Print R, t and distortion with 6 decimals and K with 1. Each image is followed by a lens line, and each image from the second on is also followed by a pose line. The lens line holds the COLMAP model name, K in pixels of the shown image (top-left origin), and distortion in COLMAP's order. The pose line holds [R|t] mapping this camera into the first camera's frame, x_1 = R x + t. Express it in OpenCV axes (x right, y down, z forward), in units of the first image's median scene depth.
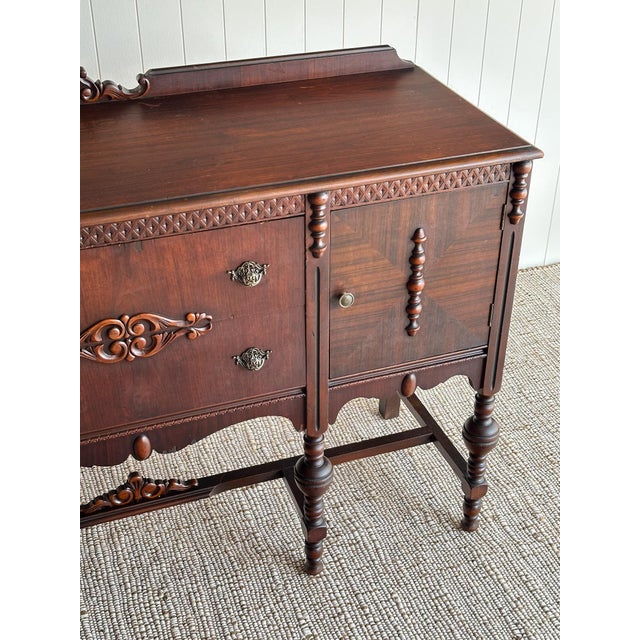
lens RADIAL K [[924.1, 0, 314.3], [0, 924.1, 322.1], [0, 0, 1]] dist [0.047914, -0.065834]
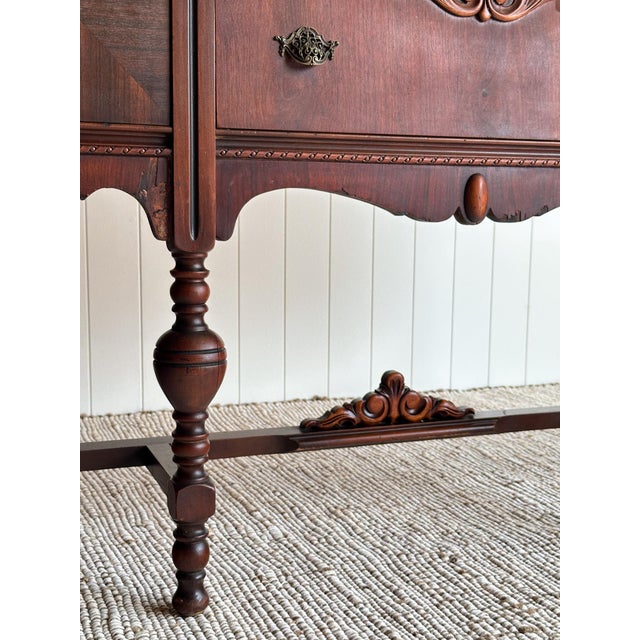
lens RADIAL K [[924.1, 0, 314.3], [0, 924.1, 322.1], [0, 0, 1]] dist [0.047914, -0.065834]
pose [[0.999633, 0.004801, 0.026677, -0.310504], [0.007275, 0.900563, -0.434665, 0.486246], [-0.026112, 0.434699, 0.900197, 0.450967]]
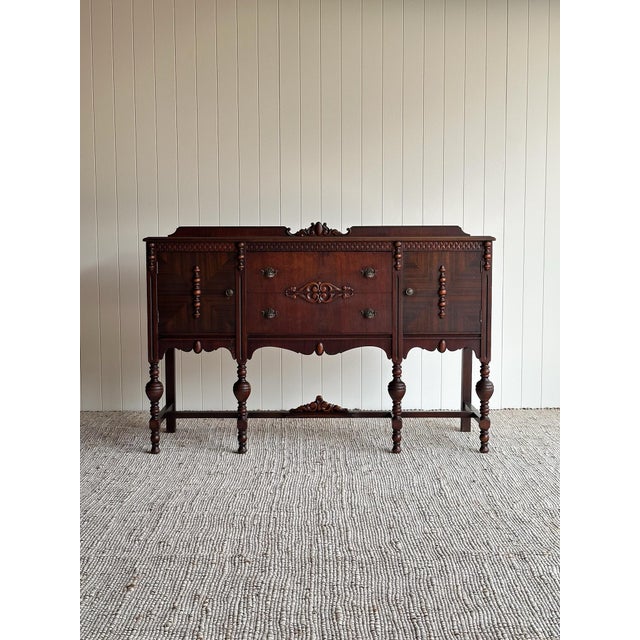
lens RADIAL K [[924.1, 0, 314.3], [0, 924.1, 322.1], [0, 0, 1]] dist [0.047914, -0.065834]
pose [[0.942058, 0.026029, -0.334439, 0.586221], [-0.179468, 0.881408, -0.436933, 1.100419], [0.283405, 0.471637, 0.835009, -1.008063]]
